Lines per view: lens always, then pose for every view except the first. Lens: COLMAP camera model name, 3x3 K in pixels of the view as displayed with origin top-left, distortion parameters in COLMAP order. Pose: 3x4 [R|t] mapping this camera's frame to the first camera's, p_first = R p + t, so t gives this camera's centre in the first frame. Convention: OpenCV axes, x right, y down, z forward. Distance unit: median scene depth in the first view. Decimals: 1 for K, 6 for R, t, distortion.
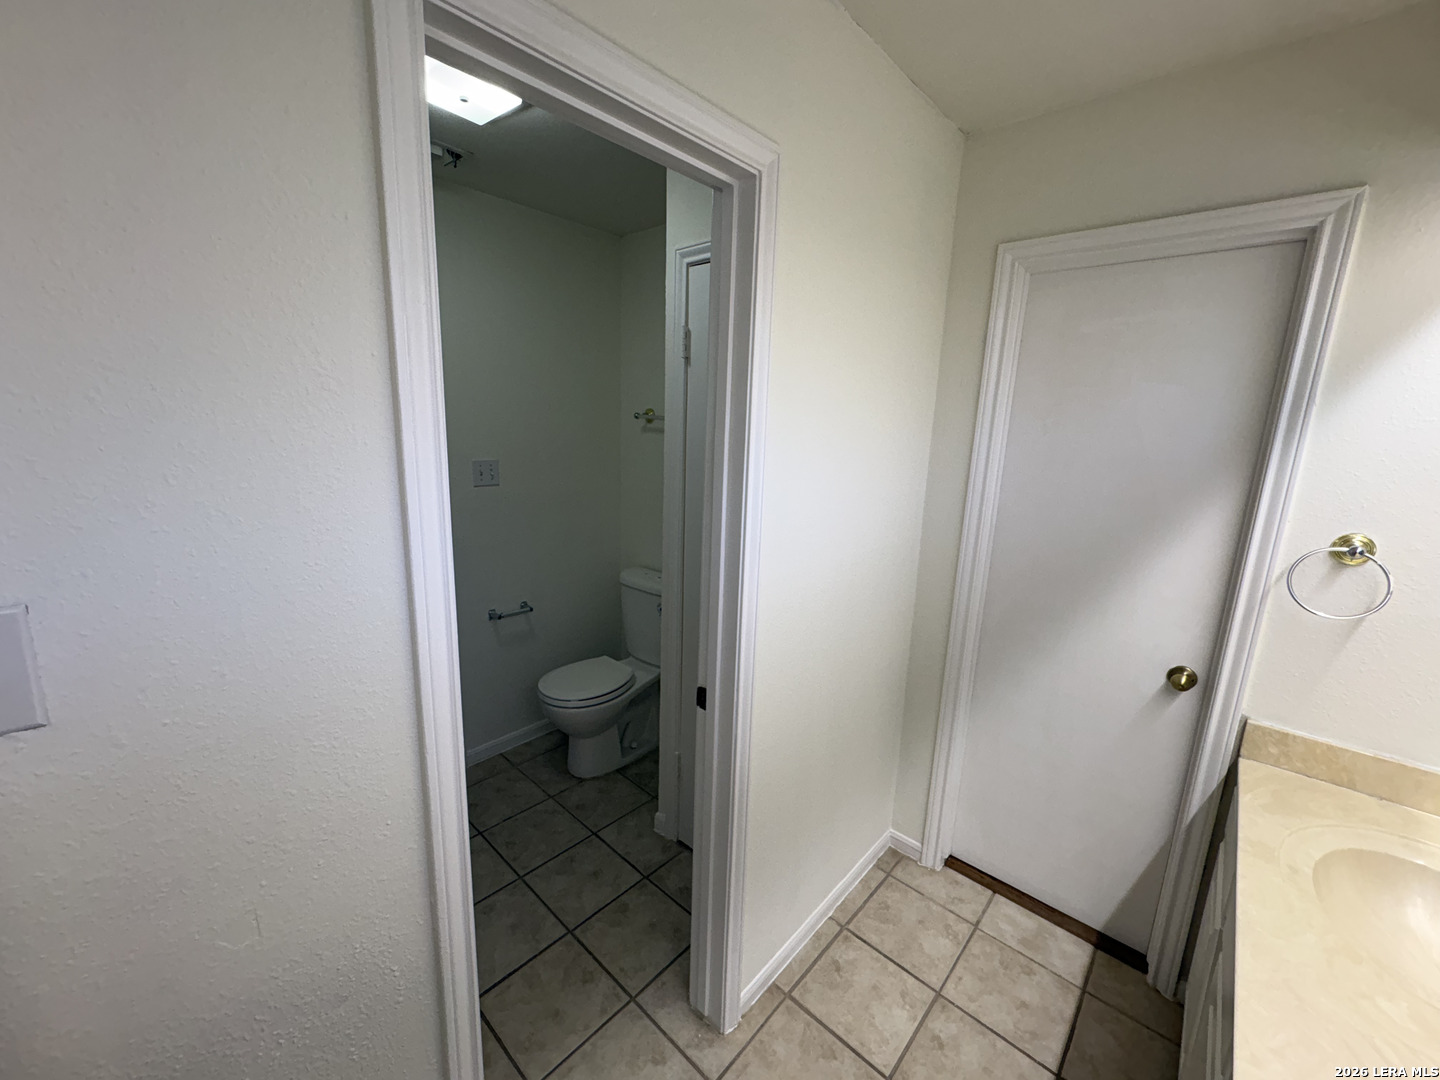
lens RADIAL K [[573.8, 0, 719.4], [0, 573.8, 539.9], [0, 0, 1]] dist [0.000531, -0.000500]
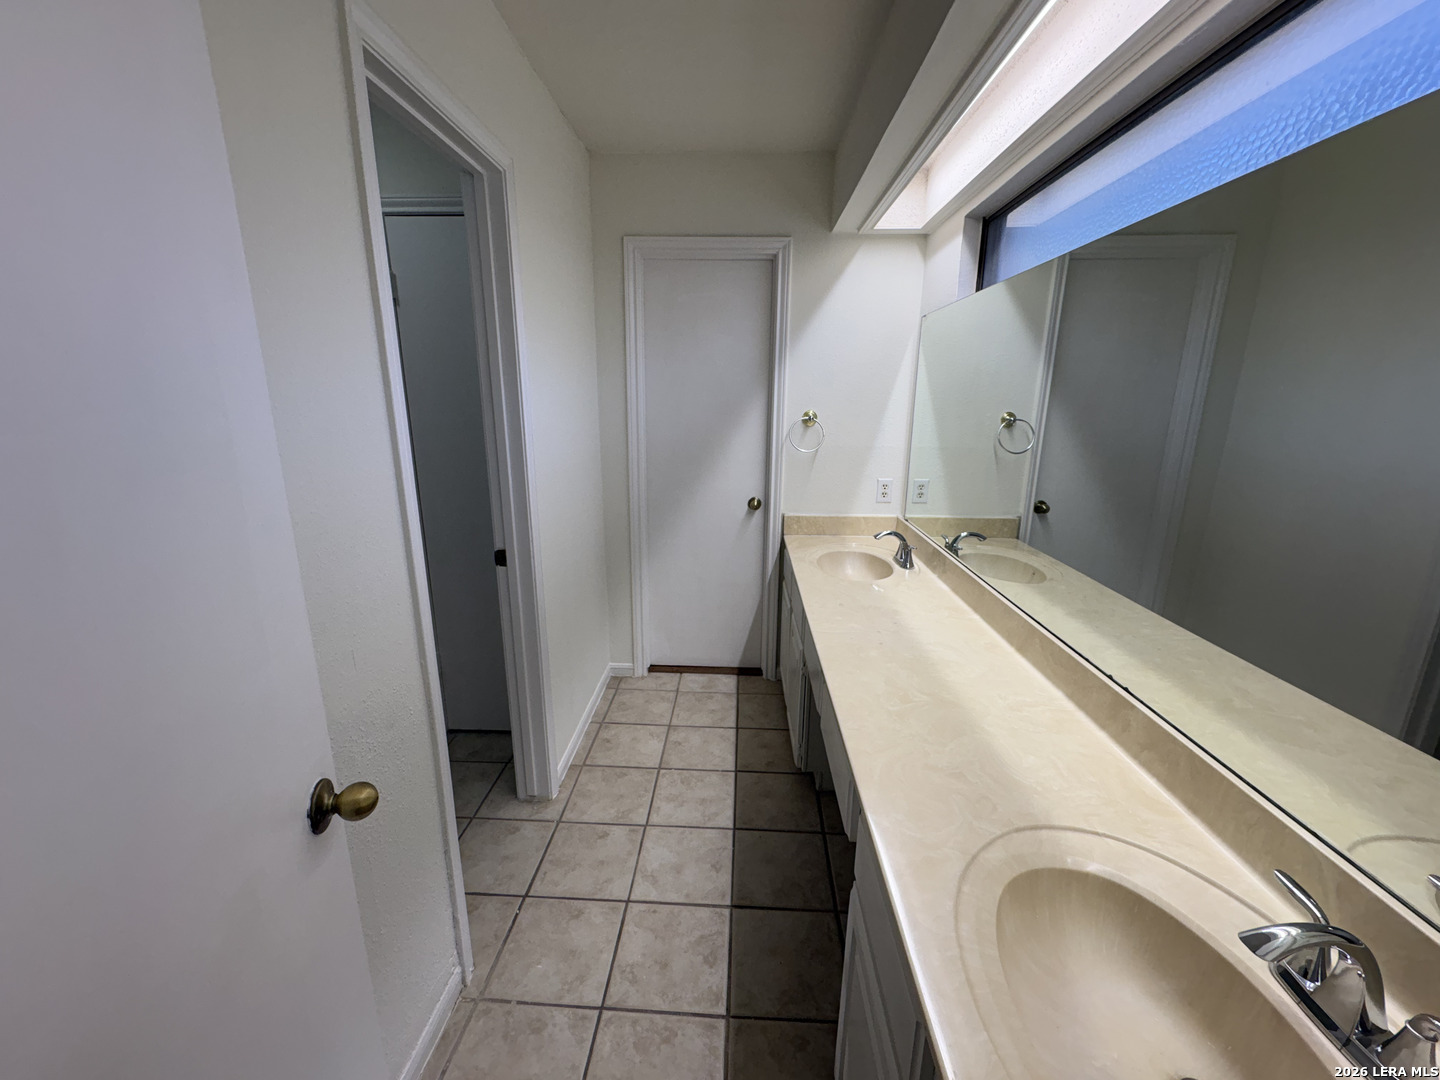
lens RADIAL K [[571.1, 0, 720.0], [0, 571.1, 540.0], [0, 0, 1]] dist [0.000395, -0.000031]
pose [[0.767118, -0.183566, 0.614682, -0.392366], [0.147116, 0.982989, 0.109956, 0.139771], [-0.624410, 0.006080, 0.781073, -0.323136]]
